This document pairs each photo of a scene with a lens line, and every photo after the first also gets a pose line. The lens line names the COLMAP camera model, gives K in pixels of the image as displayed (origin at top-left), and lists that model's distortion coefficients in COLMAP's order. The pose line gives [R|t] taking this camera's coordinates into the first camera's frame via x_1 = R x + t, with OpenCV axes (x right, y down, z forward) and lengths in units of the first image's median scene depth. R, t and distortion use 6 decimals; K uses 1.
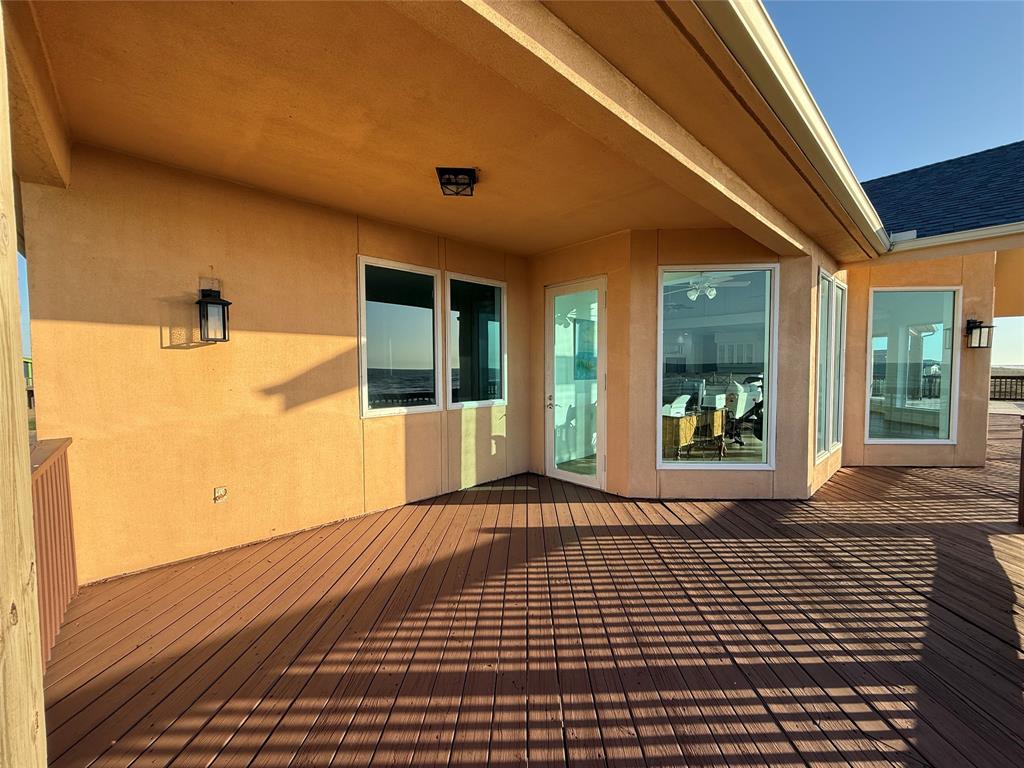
lens RADIAL K [[411.3, 0, 512.8], [0, 411.3, 386.9], [0, 0, 1]] dist [0.001979, 0.000148]
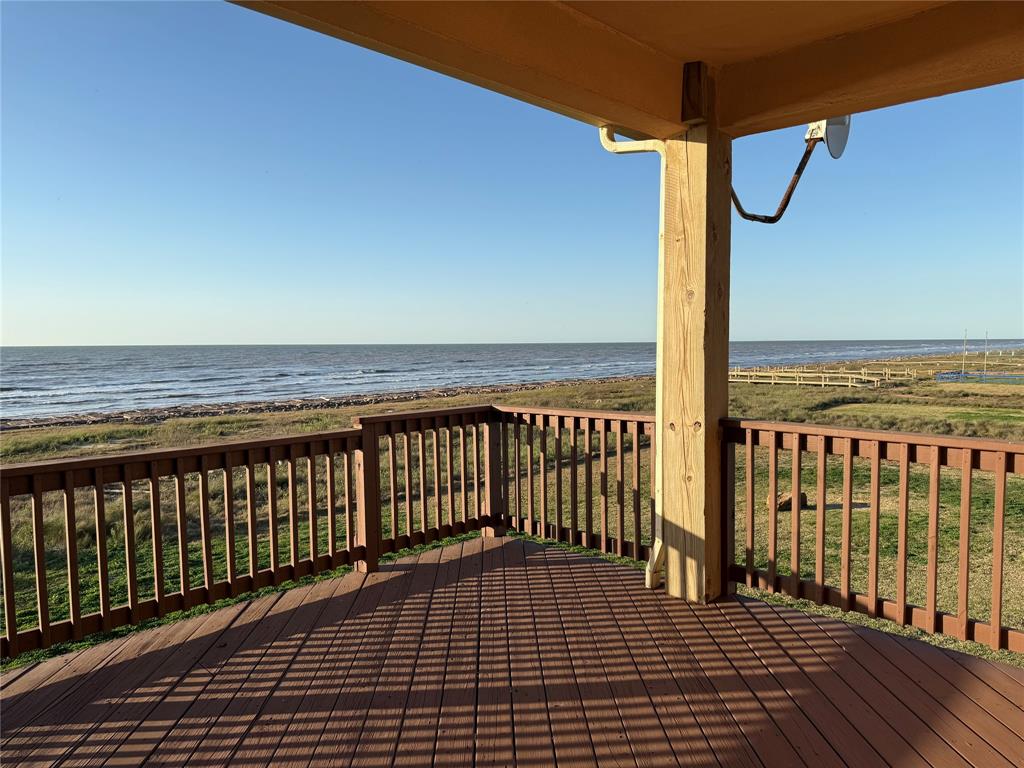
lens RADIAL K [[753.8, 0, 512.5], [0, 753.8, 386.1], [0, 0, 1]] dist [0.026191, -0.002418]
pose [[-0.997949, 0.018538, -0.061268, 0.117240], [0.011953, 0.994279, 0.106143, -0.135547], [0.062885, 0.105193, -0.992462, 2.477390]]
